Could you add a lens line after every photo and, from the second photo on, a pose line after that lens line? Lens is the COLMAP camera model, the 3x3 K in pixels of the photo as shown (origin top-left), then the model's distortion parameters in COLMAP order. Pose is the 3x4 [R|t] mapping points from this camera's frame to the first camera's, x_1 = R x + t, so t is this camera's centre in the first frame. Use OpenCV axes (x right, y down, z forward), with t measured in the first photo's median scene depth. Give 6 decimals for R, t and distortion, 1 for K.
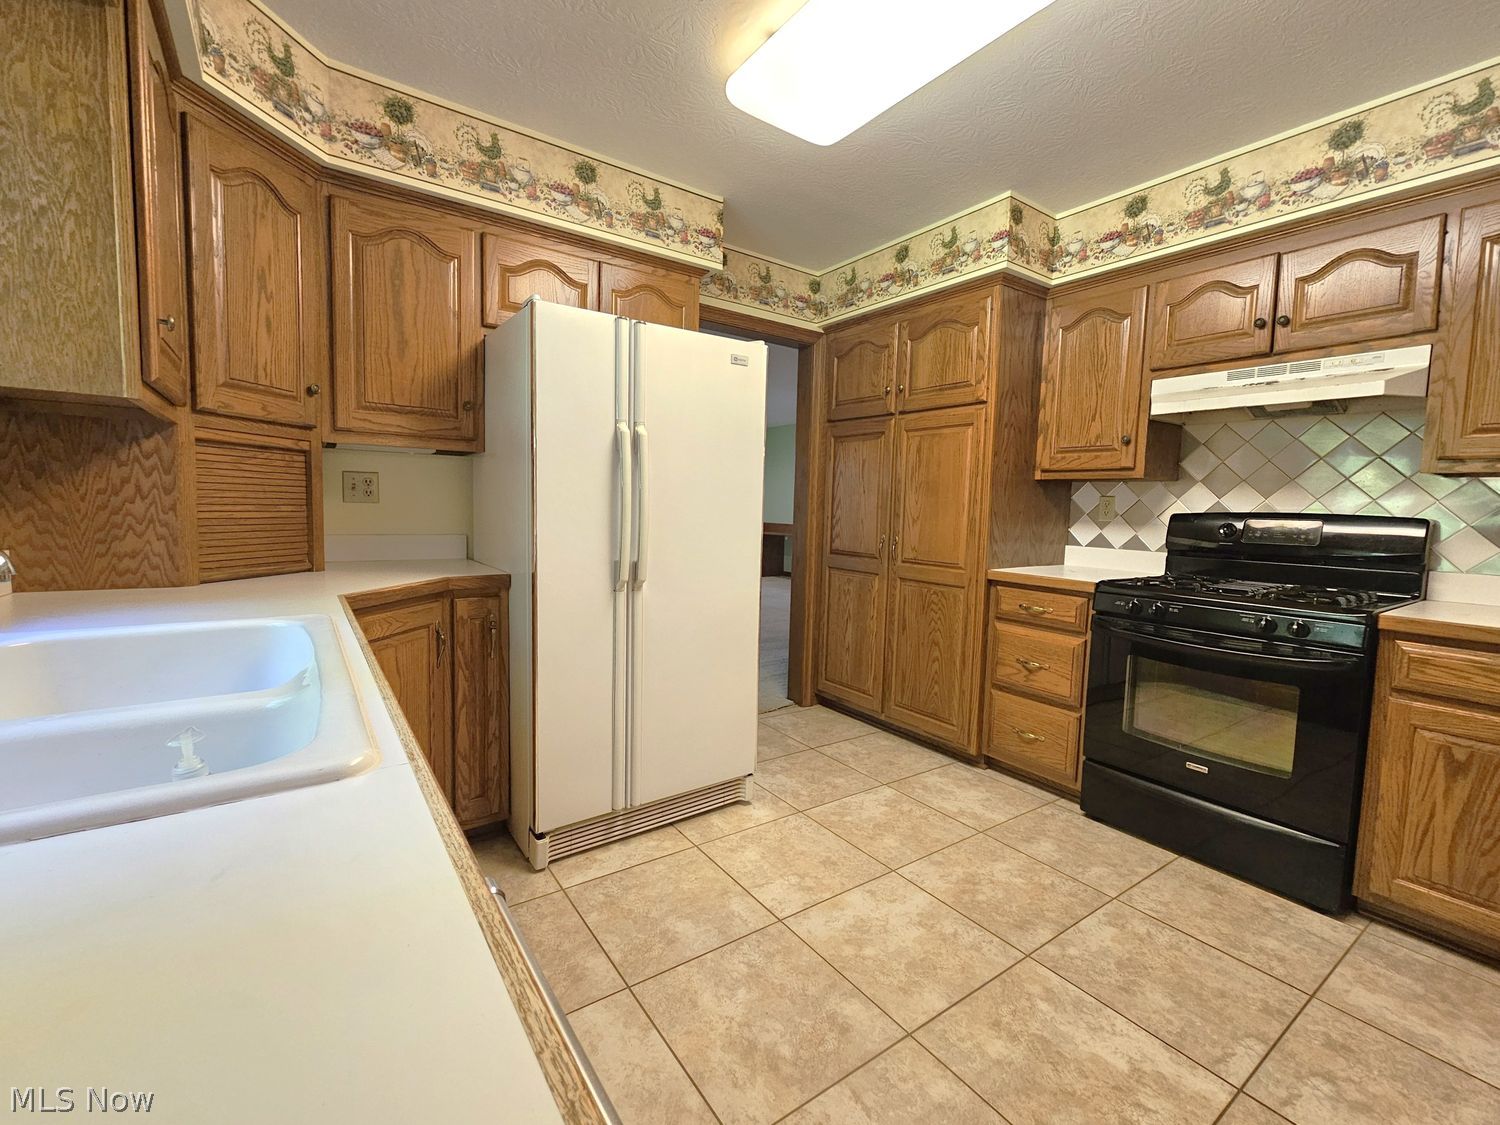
lens RADIAL K [[646.4, 0, 751.9], [0, 646.4, 557.3], [0, 0, 1]] dist [0.000187, 0.000371]
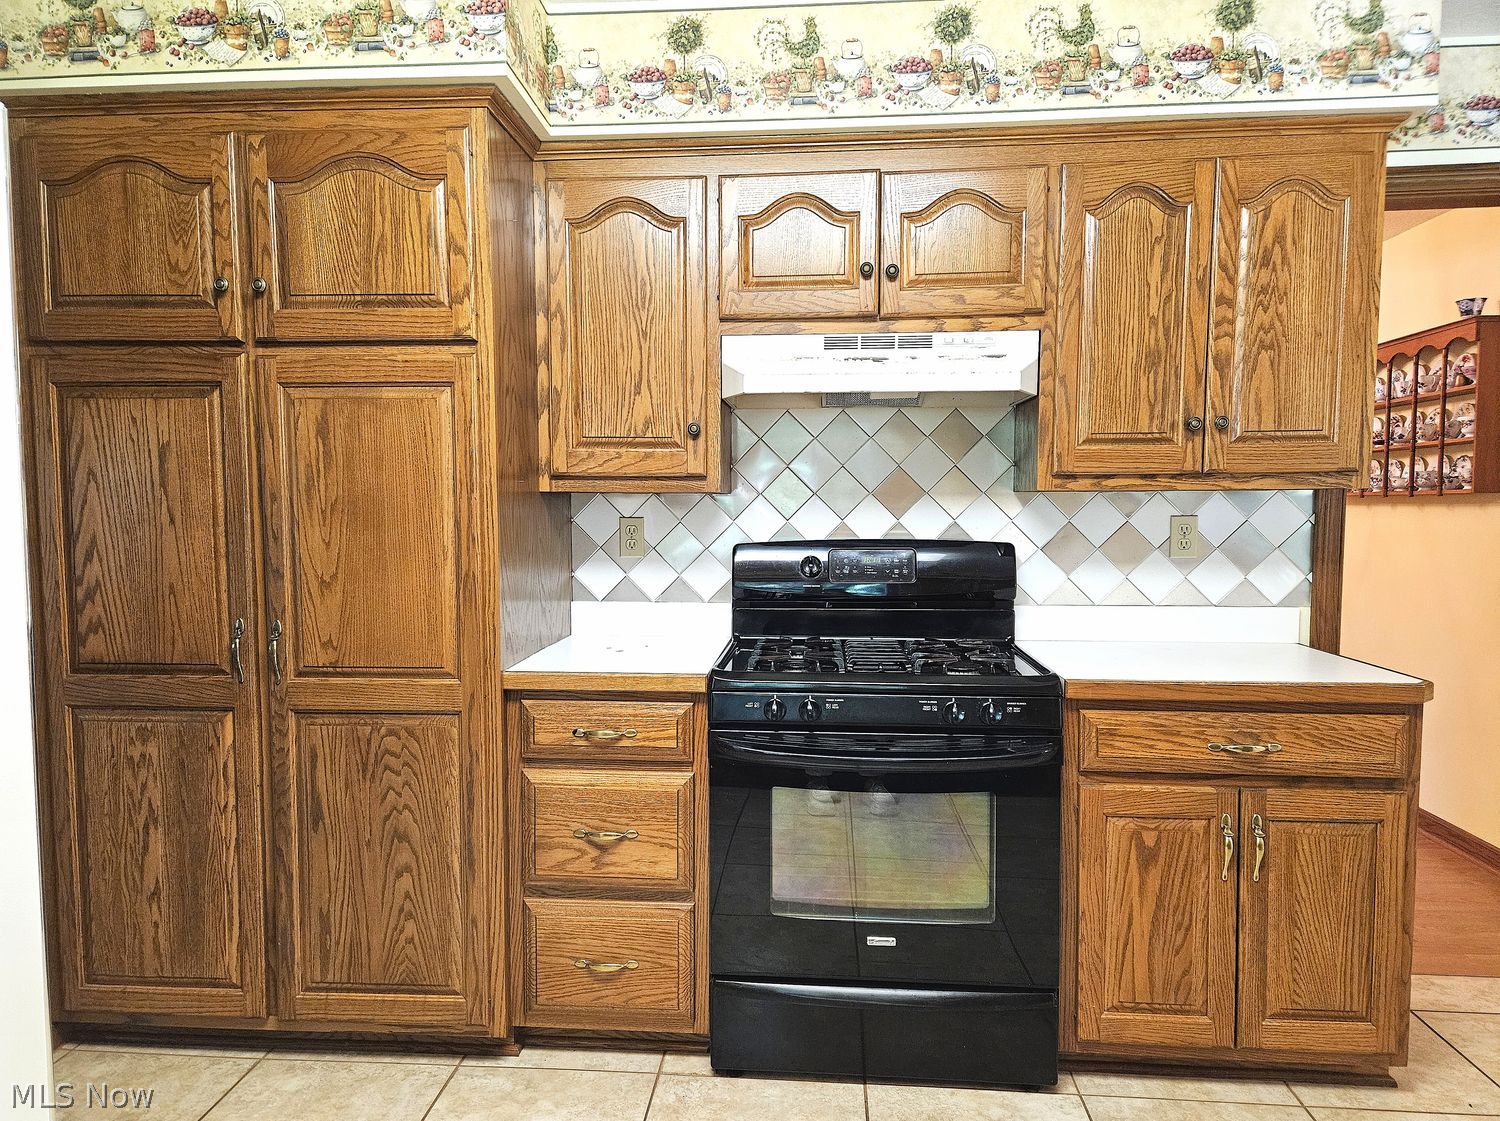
lens RADIAL K [[1000.5, 0, 738.3], [0, 1000.5, 581.6], [0, 0, 1]] dist [0.058691, -0.028918]
pose [[0.641797, -0.085985, 0.762039, -0.124763], [0.078708, 0.995832, 0.046077, -0.079227], [-0.762825, 0.030407, 0.645890, 0.363459]]
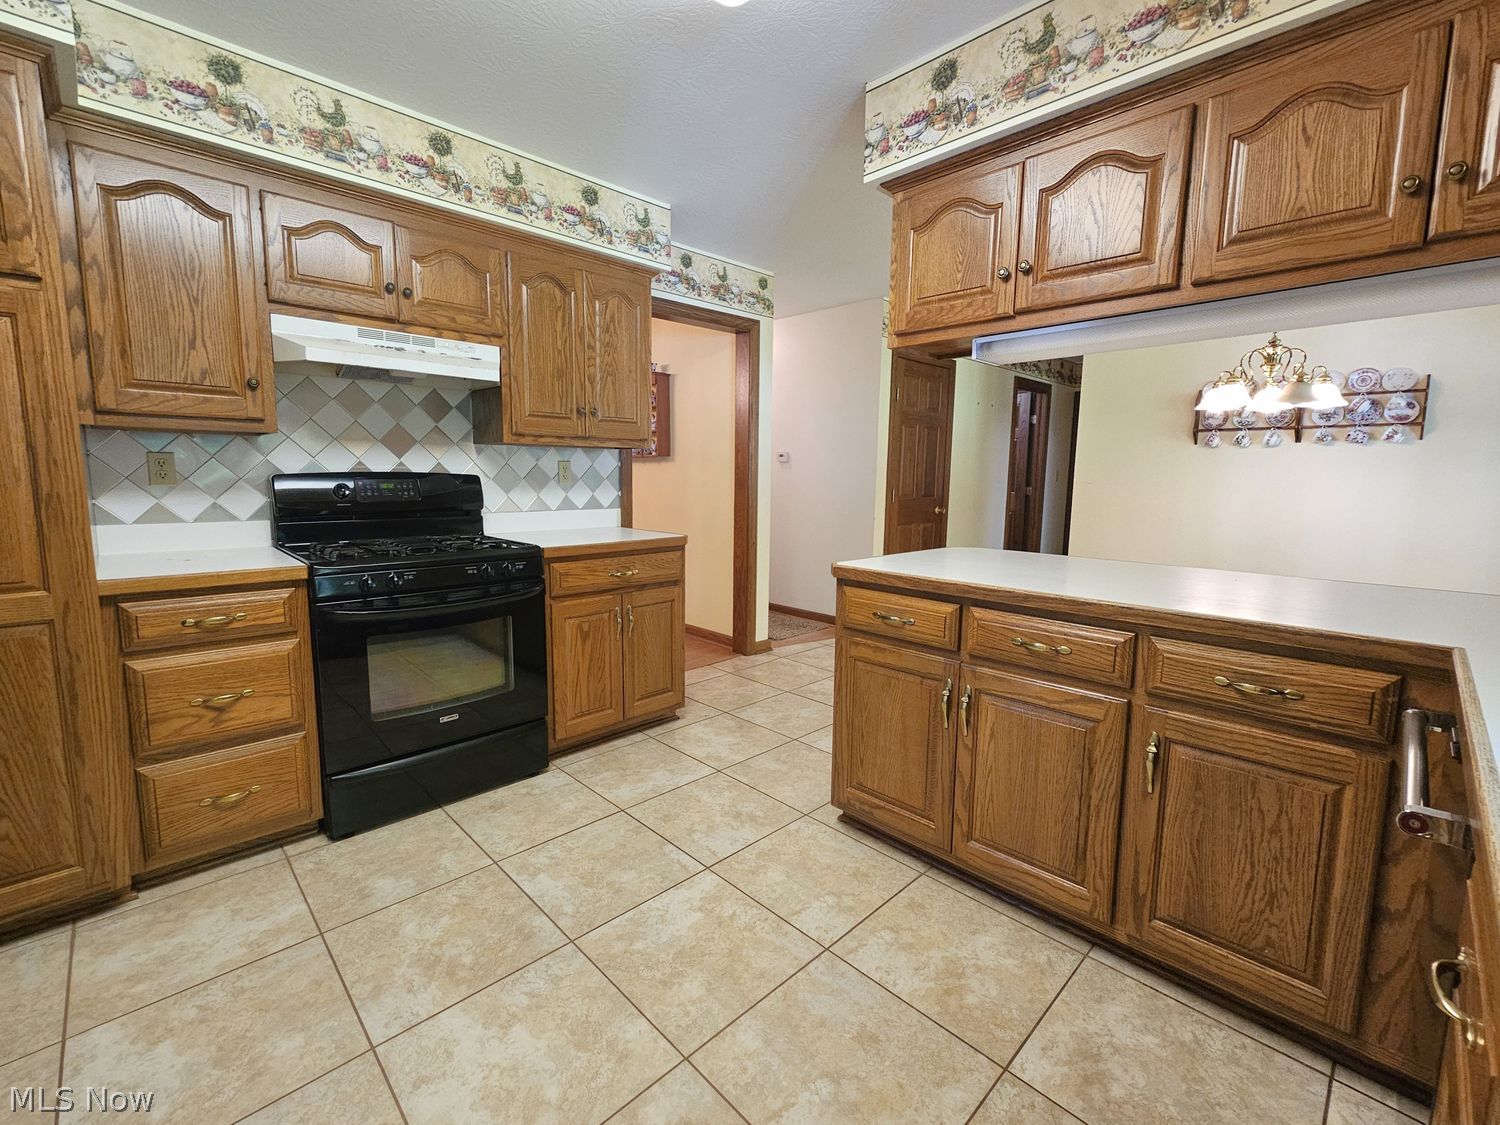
lens RADIAL K [[646.4, 0, 743.9], [0, 646.4, 552.5], [0, 0, 1]] dist [0.000187, 0.000371]
pose [[-0.146080, -0.153942, 0.977222, -0.310278], [0.058371, 0.984756, 0.163854, -0.072449], [-0.987549, 0.080977, -0.134867, 0.531331]]
